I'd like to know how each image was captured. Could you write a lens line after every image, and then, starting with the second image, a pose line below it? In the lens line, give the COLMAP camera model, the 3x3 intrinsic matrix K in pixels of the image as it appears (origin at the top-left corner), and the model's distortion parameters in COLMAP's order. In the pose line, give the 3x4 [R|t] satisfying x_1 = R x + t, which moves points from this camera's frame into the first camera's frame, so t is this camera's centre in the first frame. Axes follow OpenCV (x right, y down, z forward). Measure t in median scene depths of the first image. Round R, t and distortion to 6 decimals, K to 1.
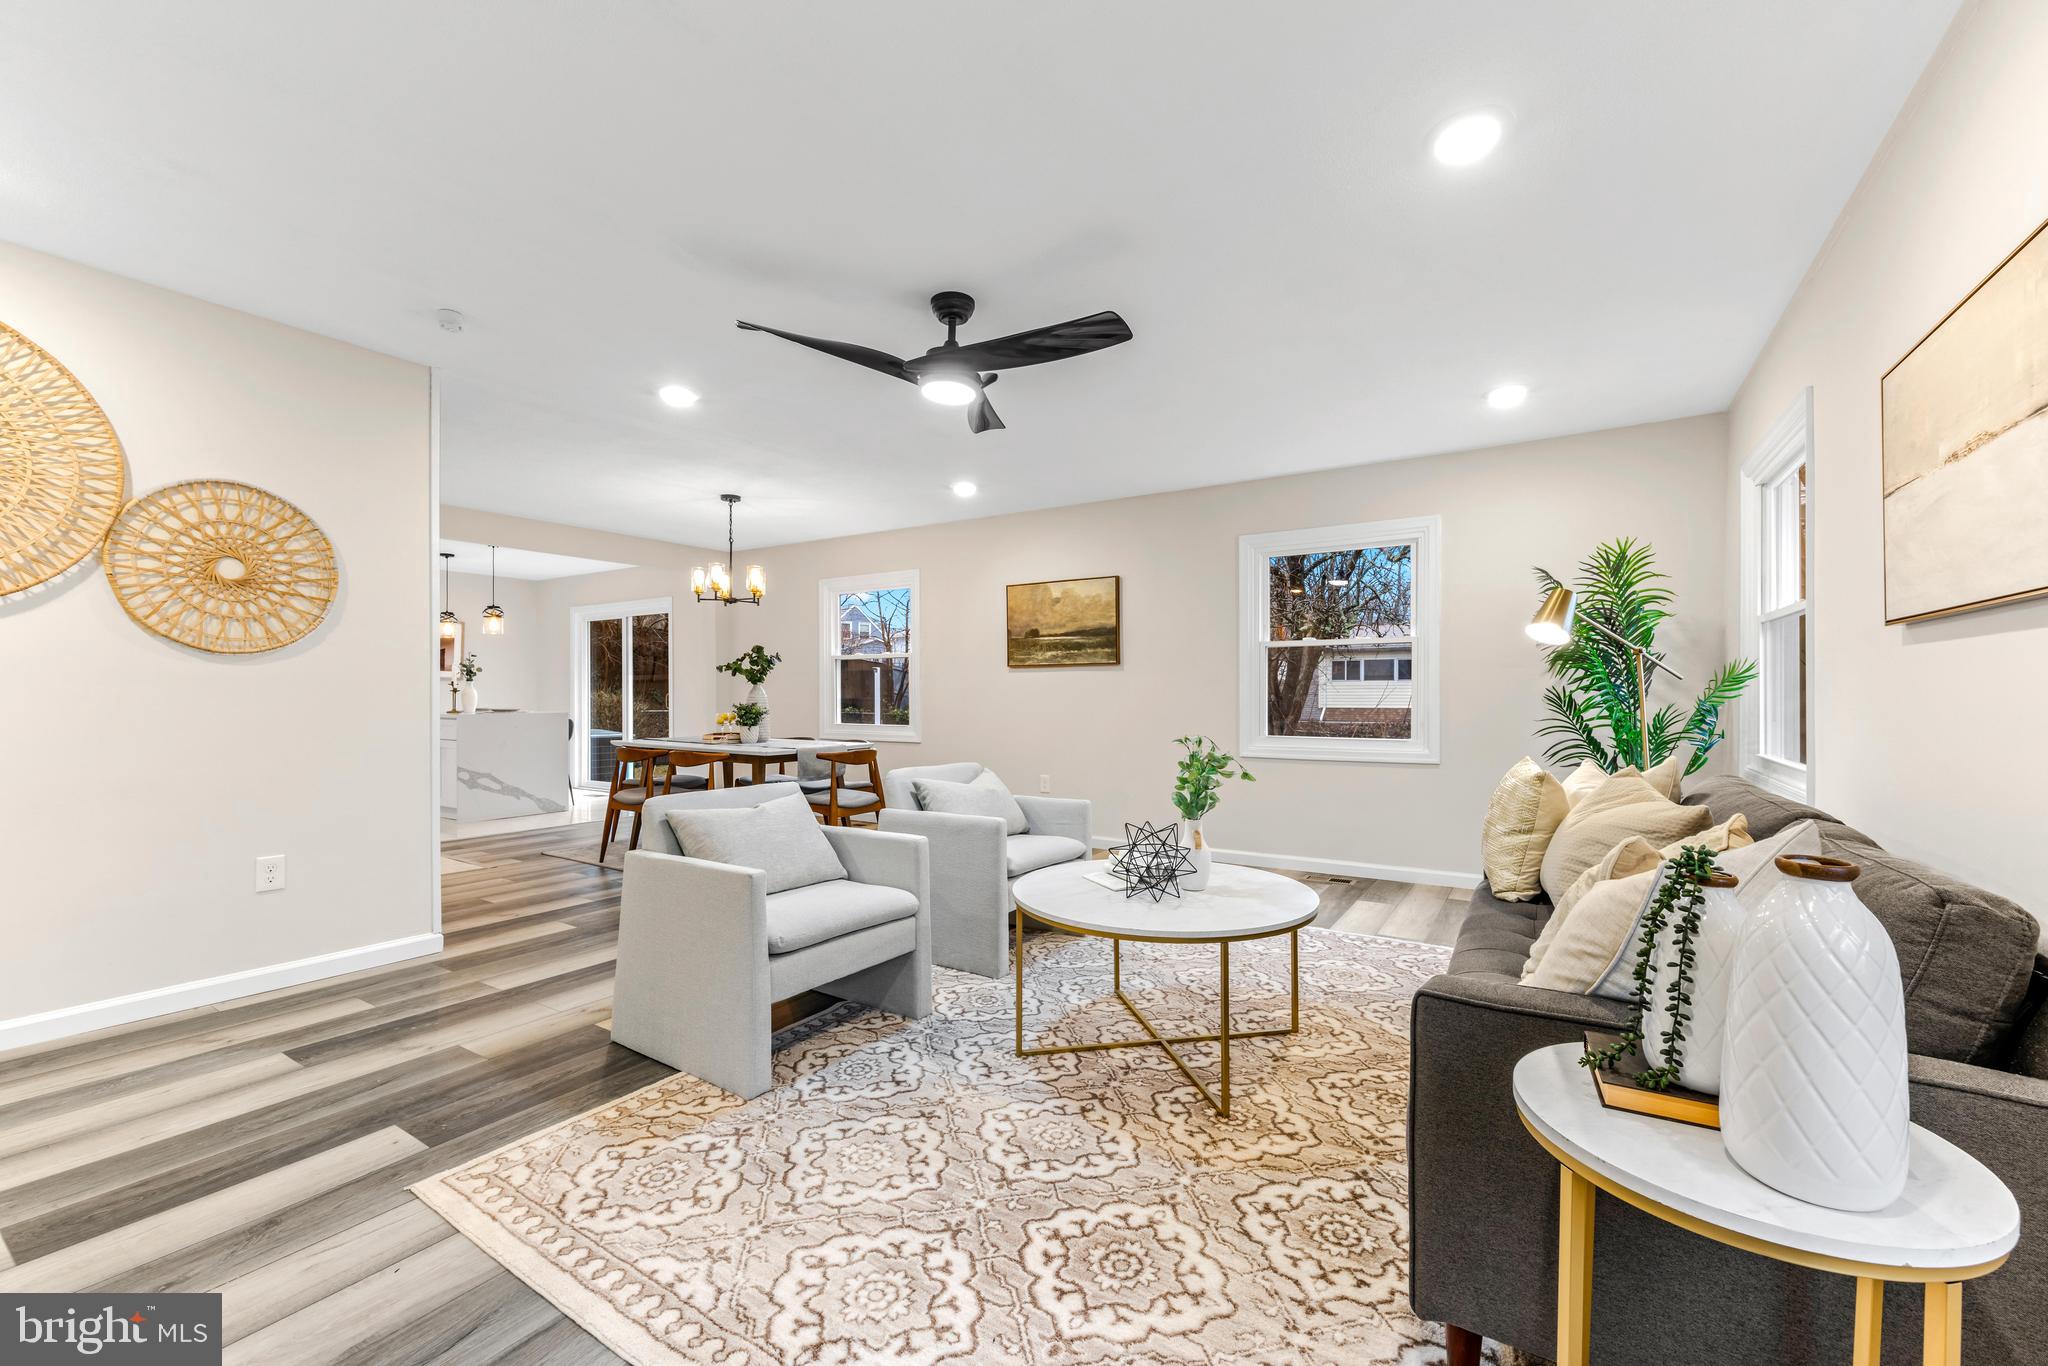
lens RADIAL K [[822.1, 0, 1018.4], [0, 822.1, 697.4], [0, 0, 1]] dist [-0.002591, 0.000311]
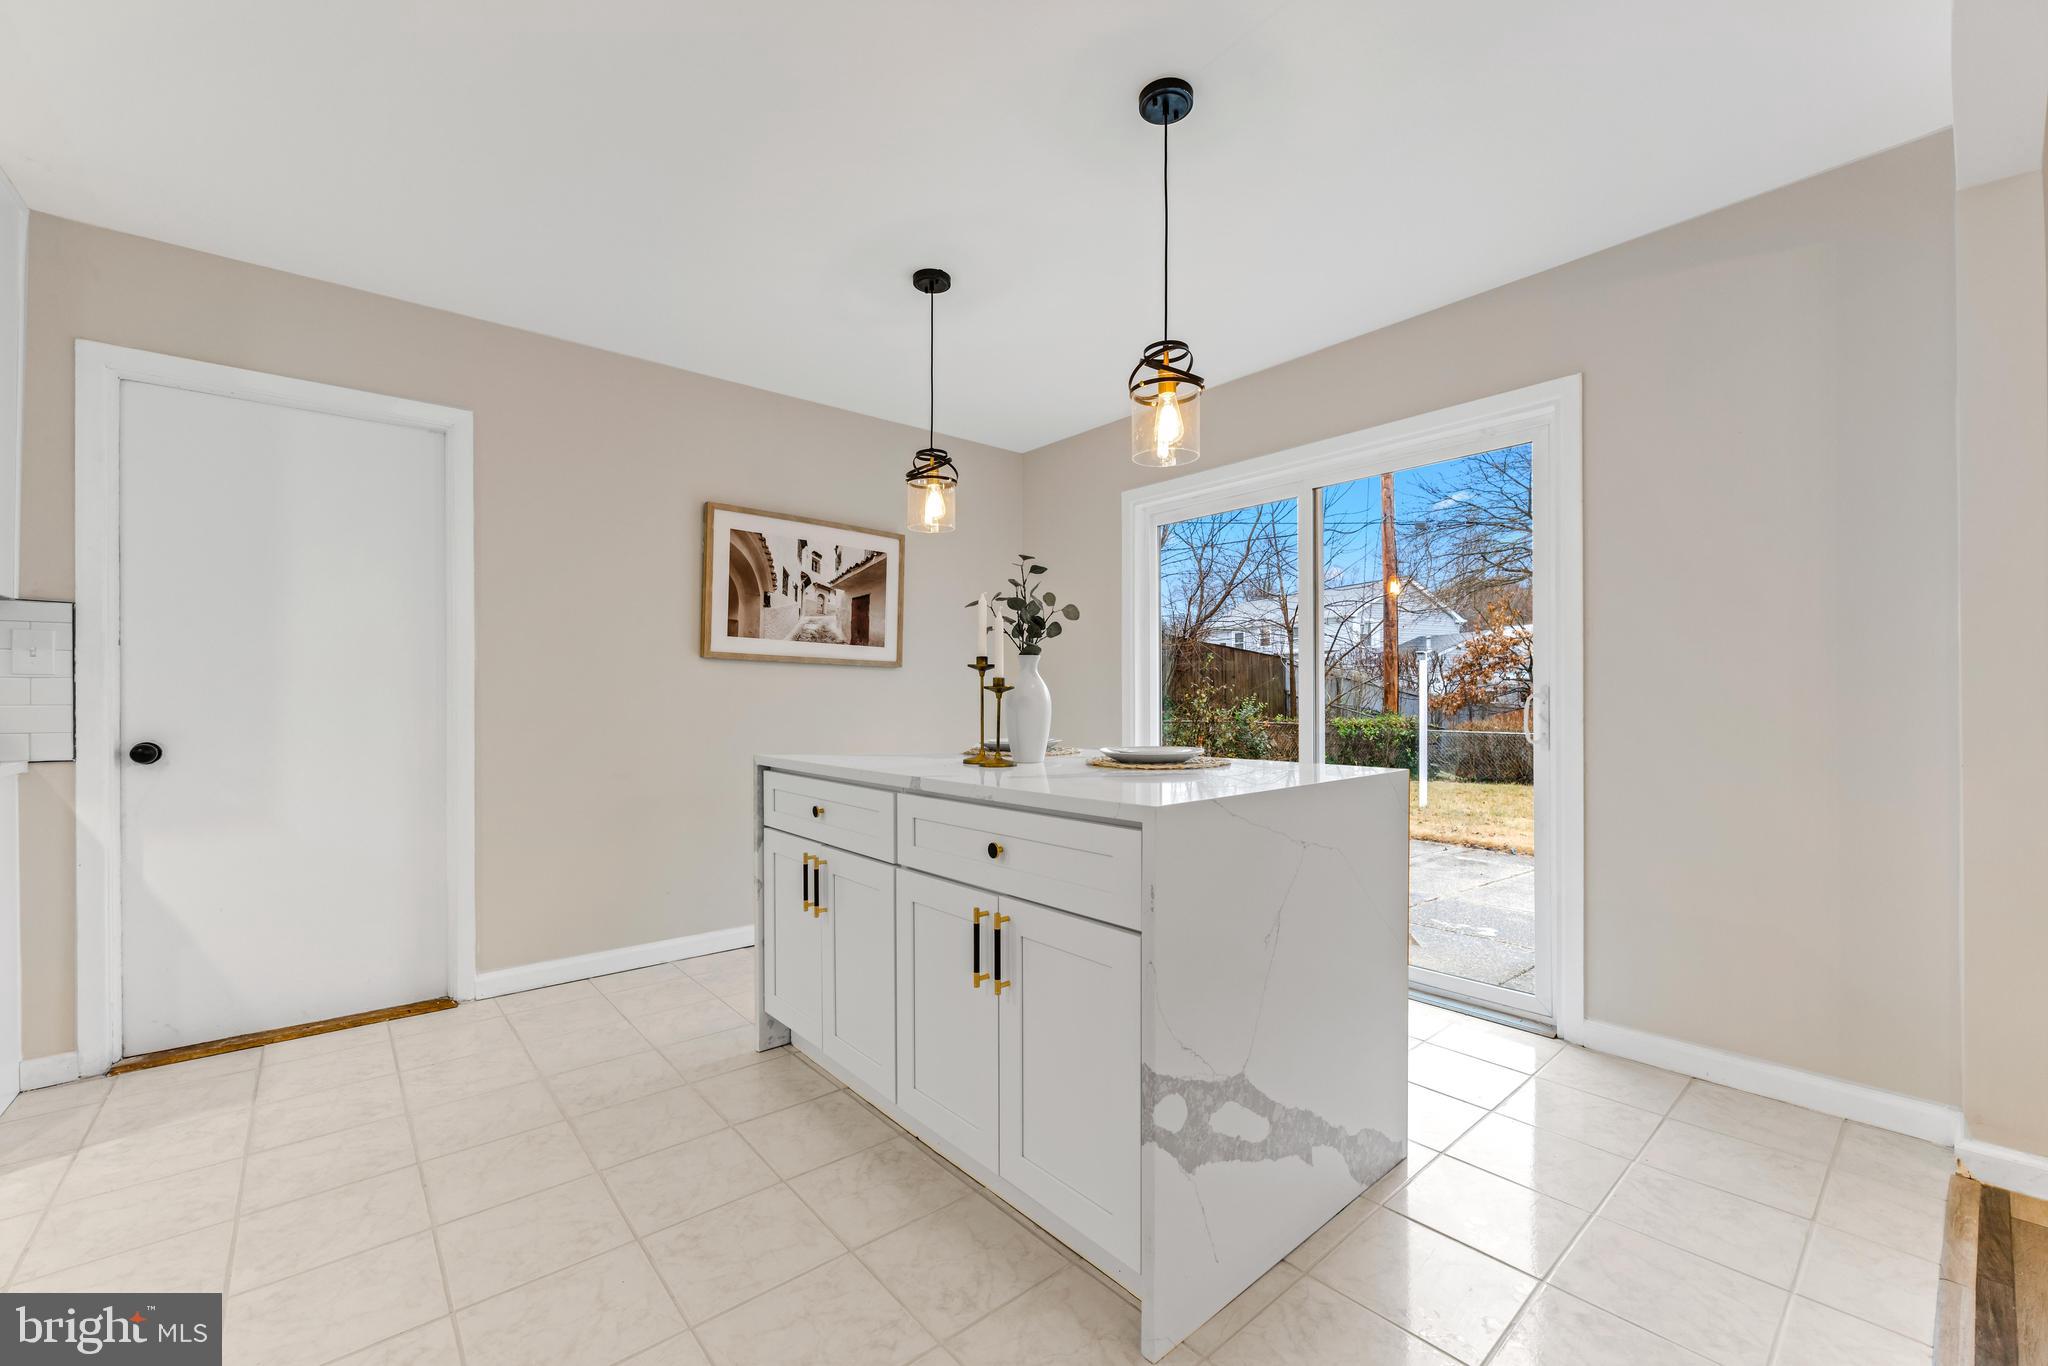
lens RADIAL K [[822.1, 0, 1023.9], [0, 822.1, 694.9], [0, 0, 1]] dist [-0.002591, 0.000311]
pose [[0.956934, -0.006339, -0.290238, -0.767557], [0.004435, 0.999964, -0.007215, -0.004682], [0.290273, 0.005617, 0.956927, 0.943920]]
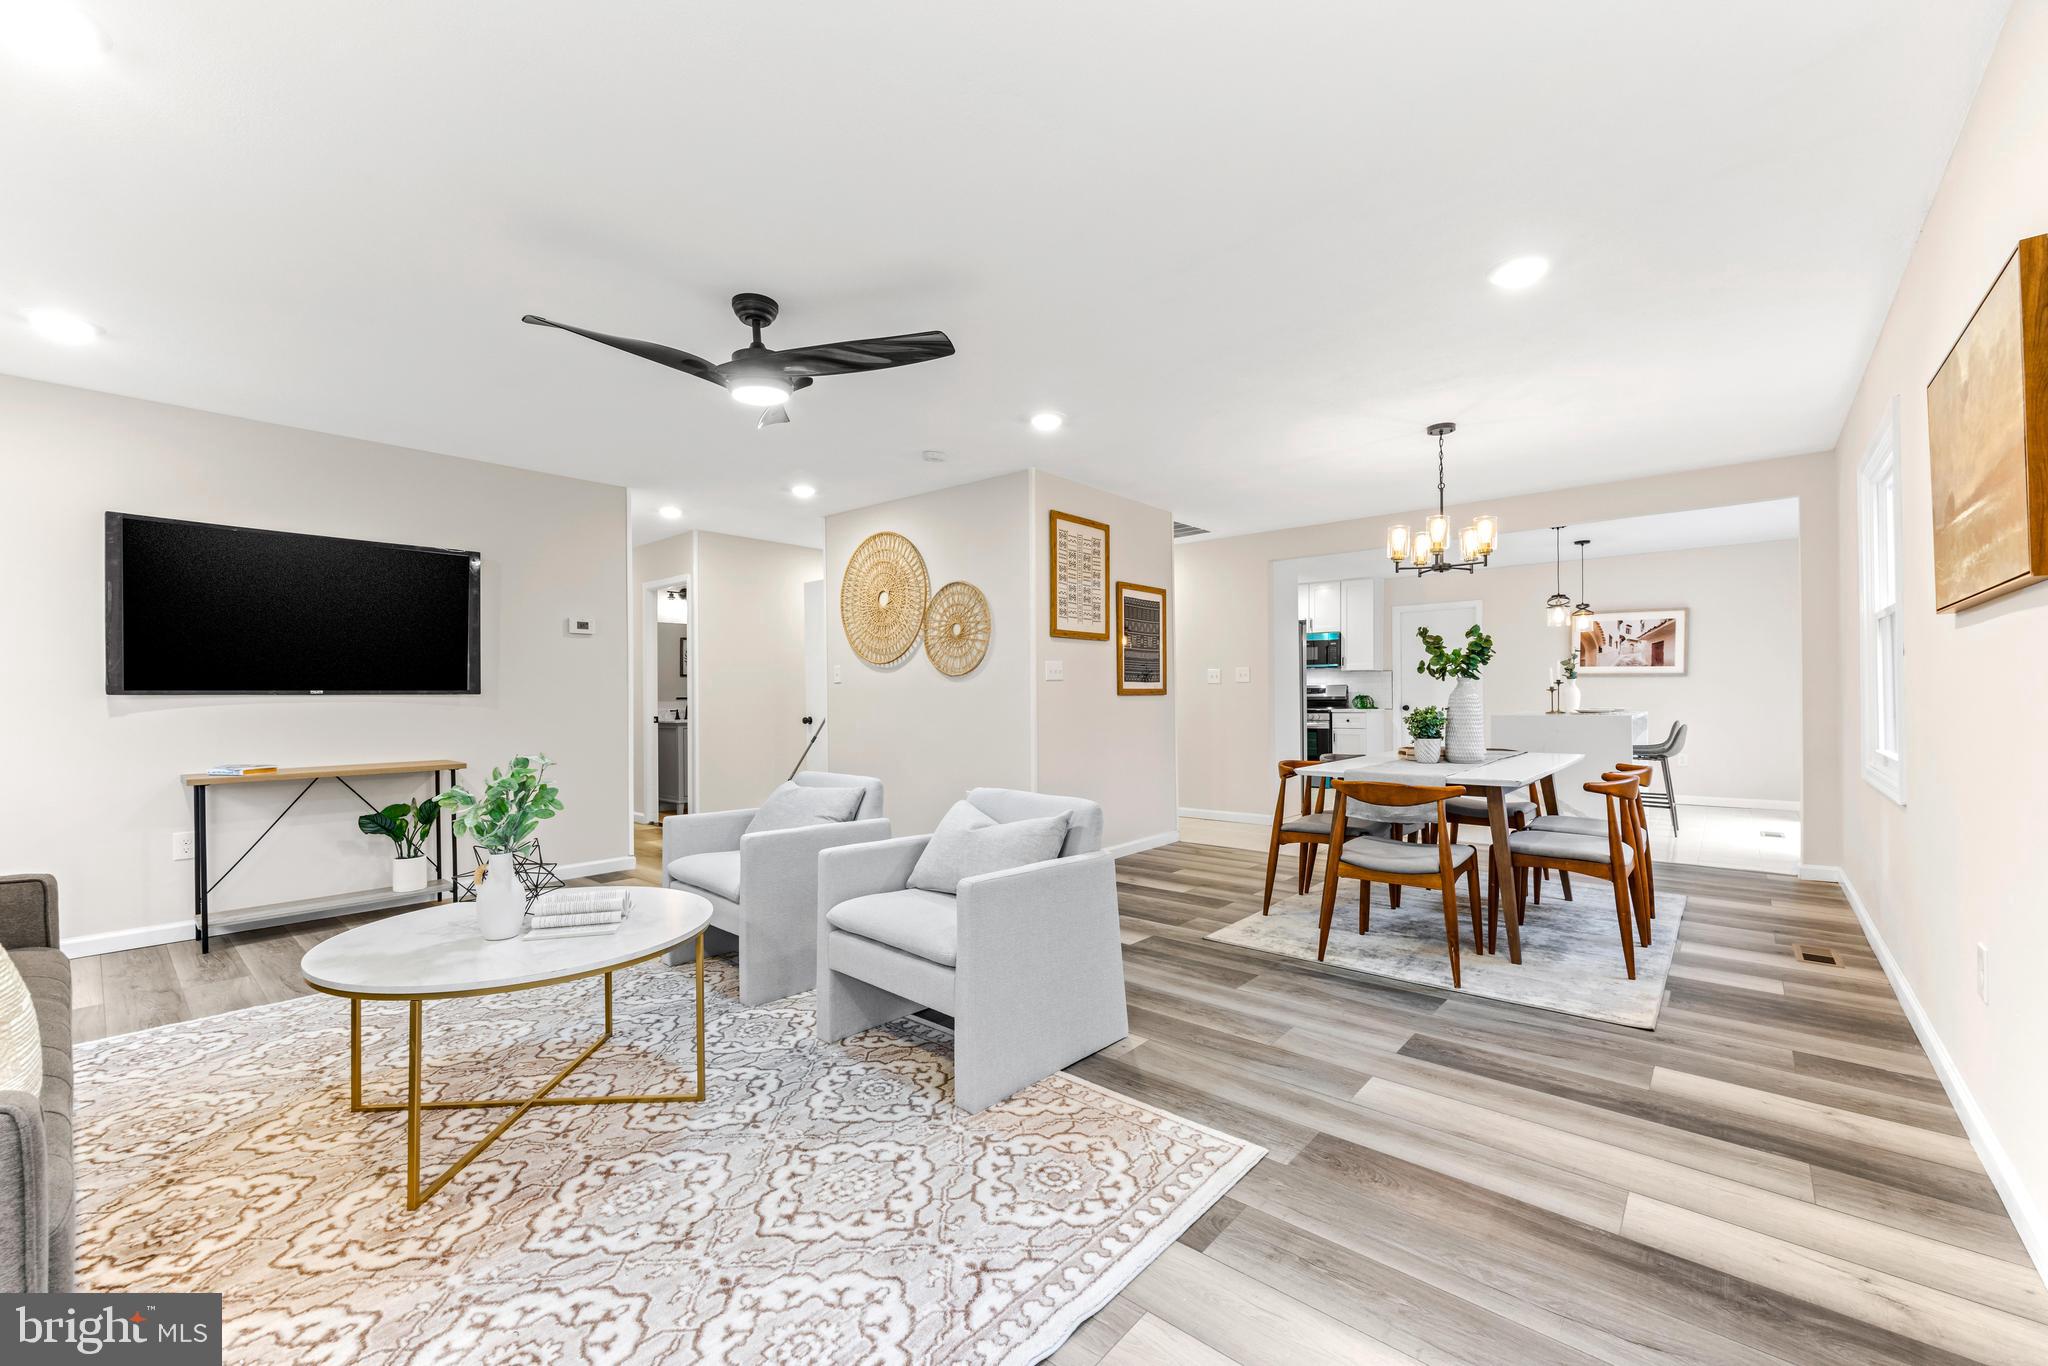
lens RADIAL K [[822.1, 0, 1031.1], [0, 822.1, 696.9], [0, 0, 1]] dist [-0.002591, 0.000311]
pose [[-0.137220, -0.001213, -0.990540, 0.408399], [0.004851, 0.999986, -0.001897, -0.001864], [0.990529, -0.005065, -0.137213, 0.699938]]
